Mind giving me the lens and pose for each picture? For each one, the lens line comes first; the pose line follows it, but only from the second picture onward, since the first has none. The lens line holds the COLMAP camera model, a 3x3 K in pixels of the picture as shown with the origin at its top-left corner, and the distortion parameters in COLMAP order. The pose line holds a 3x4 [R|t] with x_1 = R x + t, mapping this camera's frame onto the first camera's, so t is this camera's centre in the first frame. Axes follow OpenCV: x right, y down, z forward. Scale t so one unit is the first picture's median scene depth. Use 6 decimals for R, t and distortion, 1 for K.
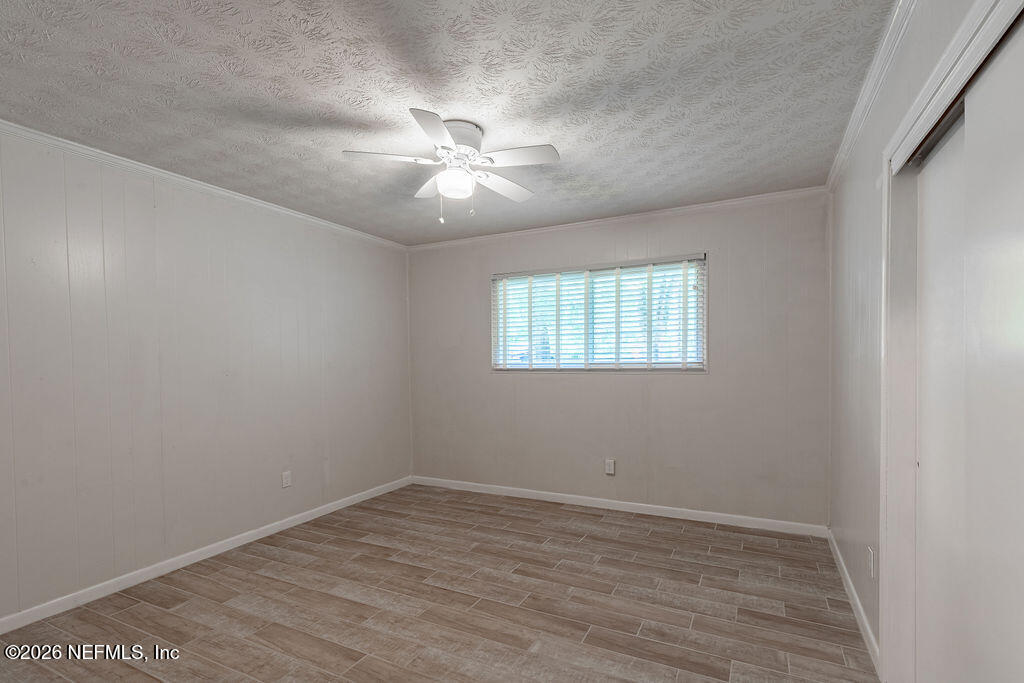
lens RADIAL K [[486.2, 0, 517.0], [0, 486.2, 354.8], [0, 0, 1]] dist [0.010611, -0.000564]
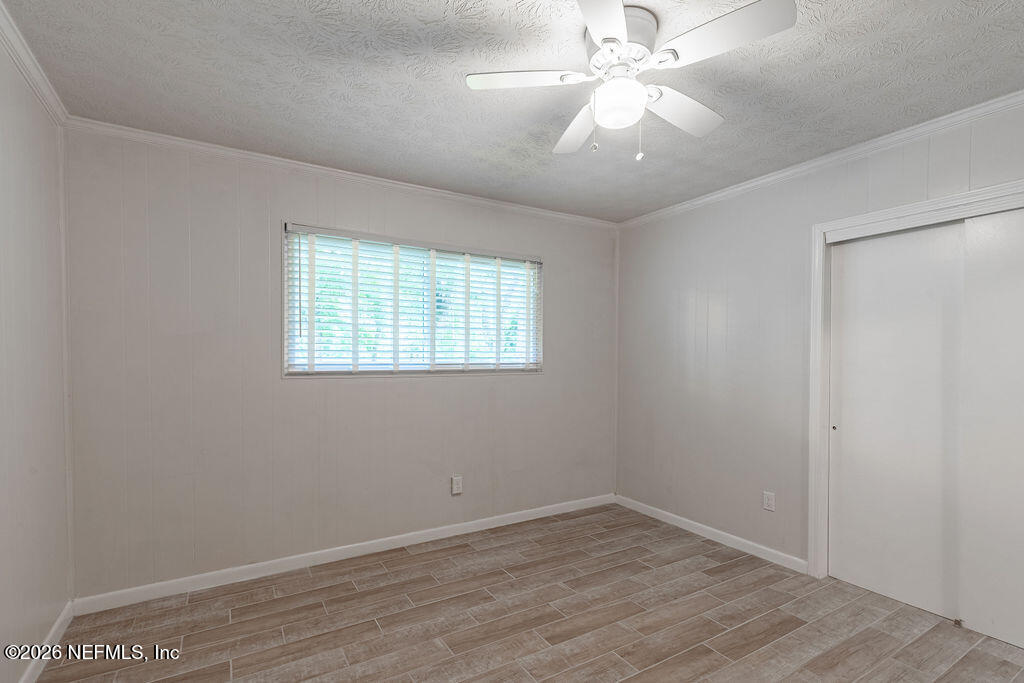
lens RADIAL K [[486.2, 0, 517.0], [0, 486.2, 354.8], [0, 0, 1]] dist [0.010611, -0.000564]
pose [[0.527834, 0.016505, 0.849187, -0.509303], [-0.016413, 0.999823, -0.009231, 0.008309], [-0.849189, -0.009066, 0.528011, 0.490759]]
